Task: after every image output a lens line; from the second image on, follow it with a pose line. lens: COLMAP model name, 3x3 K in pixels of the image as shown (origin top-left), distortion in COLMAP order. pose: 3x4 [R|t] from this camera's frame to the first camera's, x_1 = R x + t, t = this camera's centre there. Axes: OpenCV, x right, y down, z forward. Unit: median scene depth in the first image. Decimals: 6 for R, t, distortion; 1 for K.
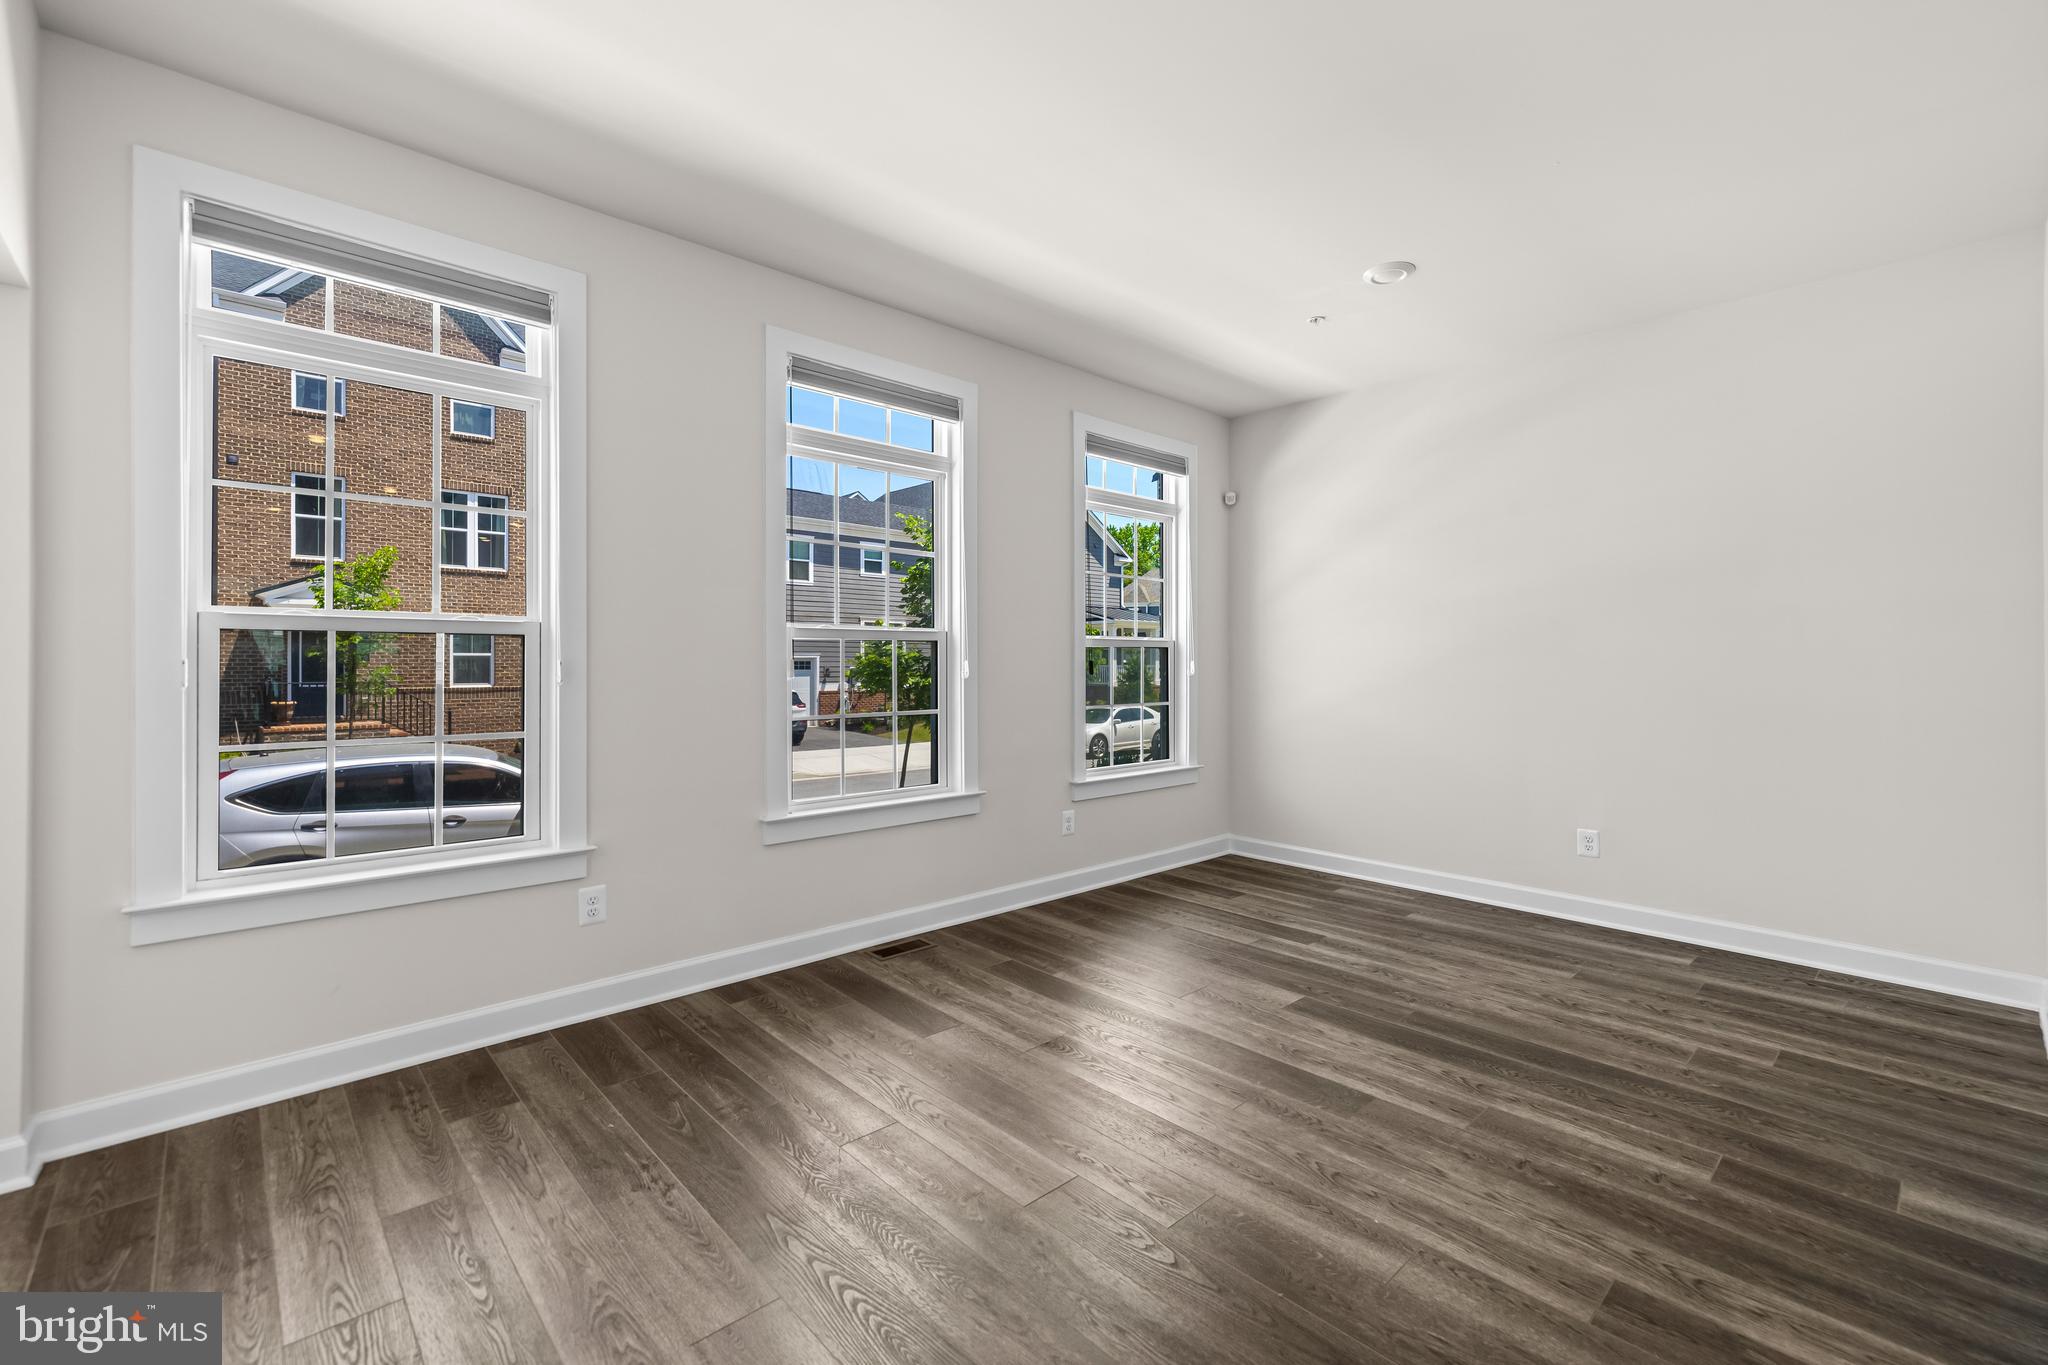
lens RADIAL K [[866.1, 0, 1018.4], [0, 866.1, 666.1], [0, 0, 1]] dist [0.000712, -0.000124]
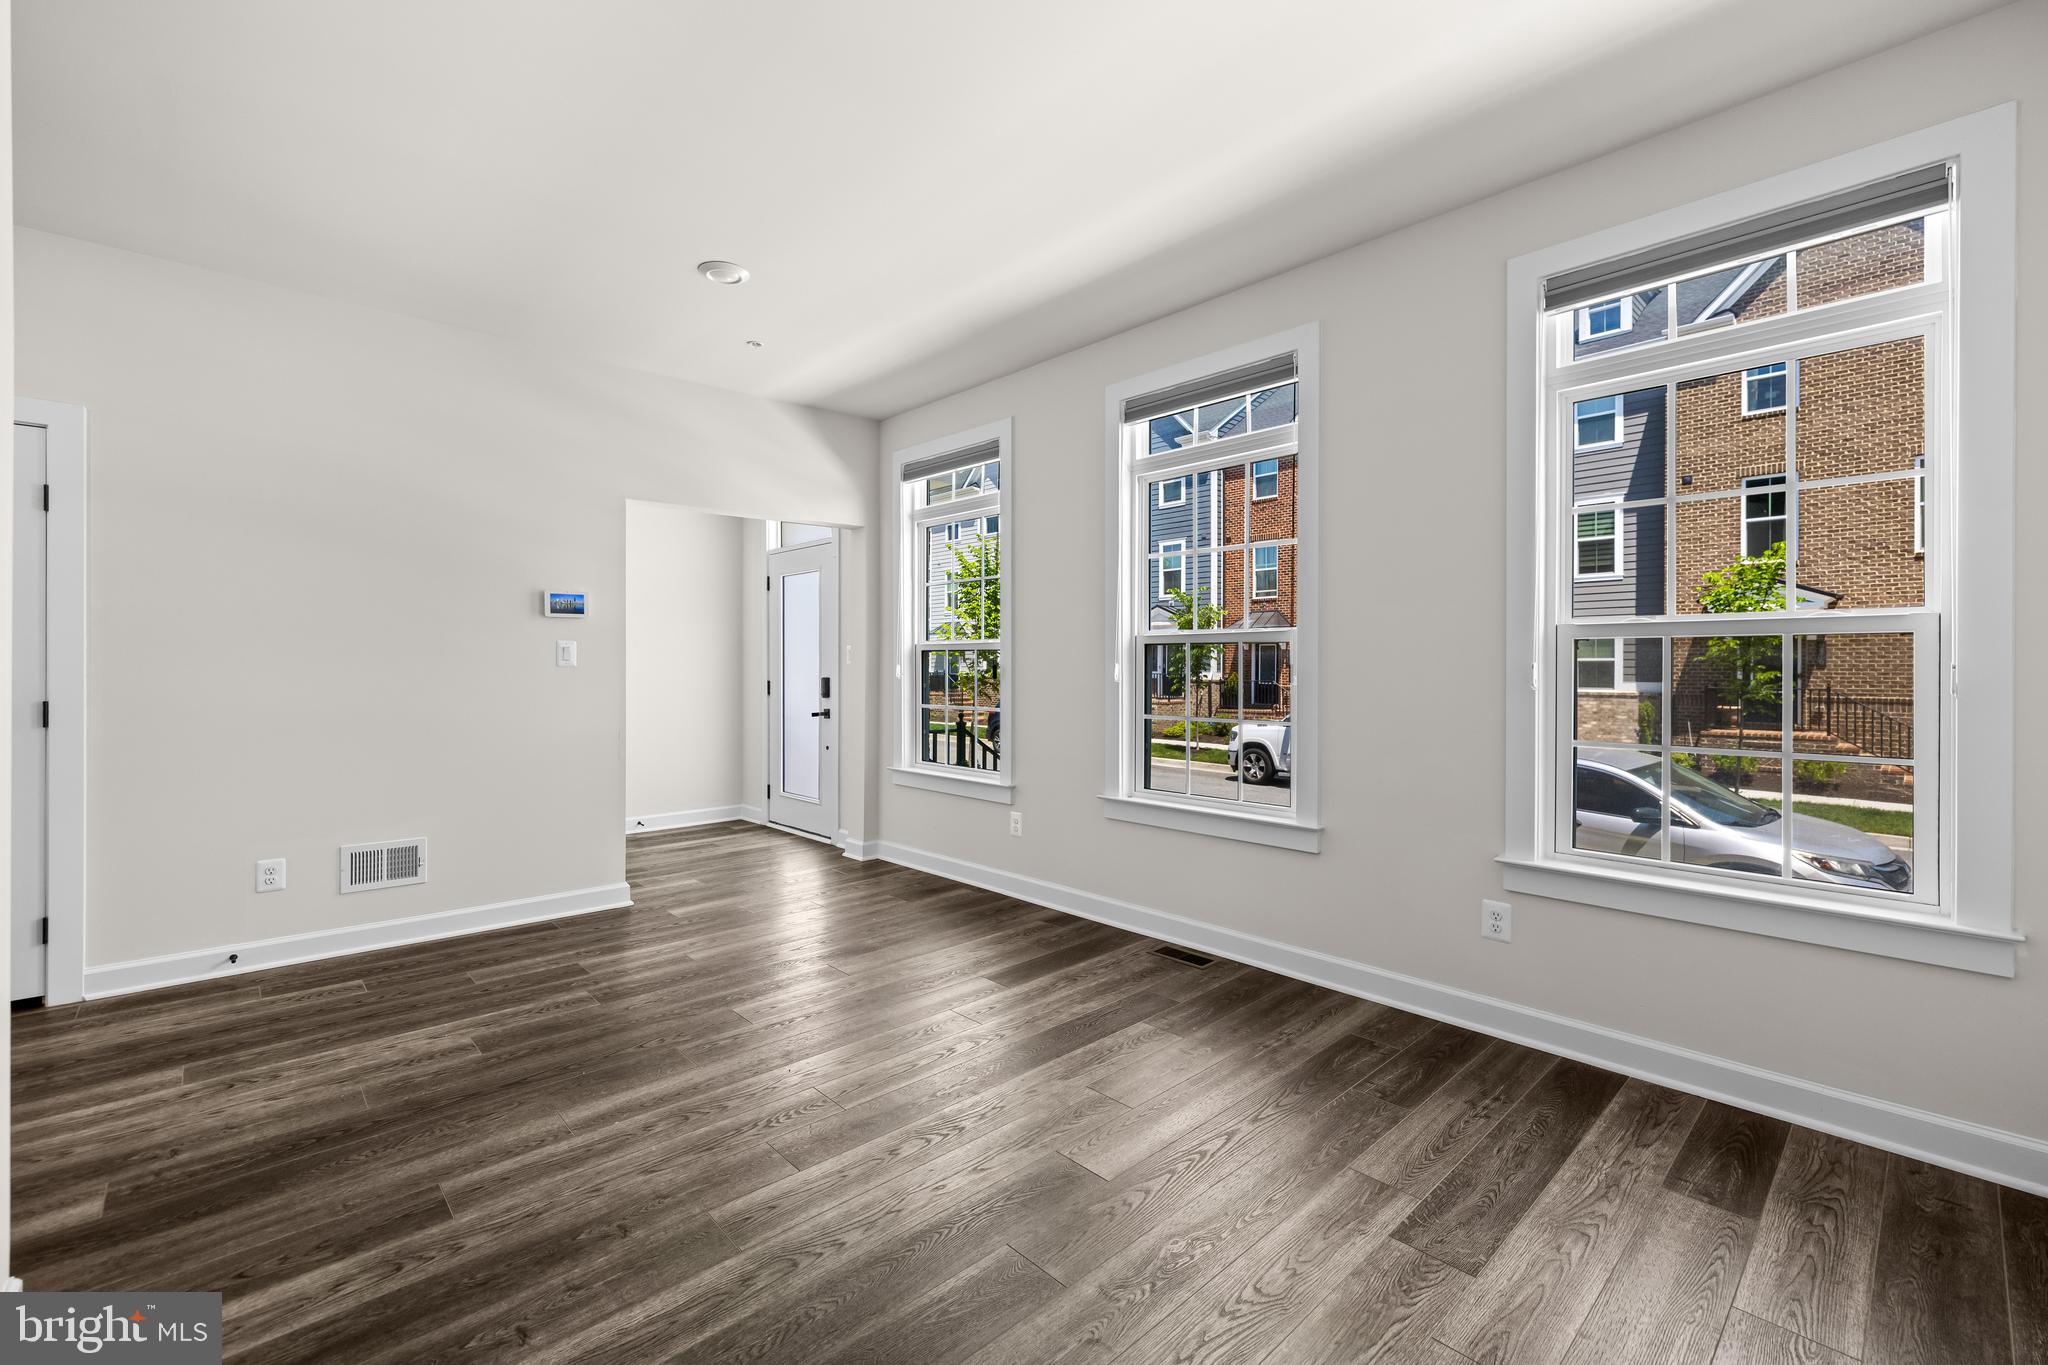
lens RADIAL K [[866.1, 0, 1018.4], [0, 866.1, 666.1], [0, 0, 1]] dist [0.000712, -0.000124]
pose [[0.008532, -0.001808, -0.999962, 1.074385], [-0.004547, 0.999988, -0.001847, -0.001372], [0.999953, 0.004562, 0.008524, 1.017300]]
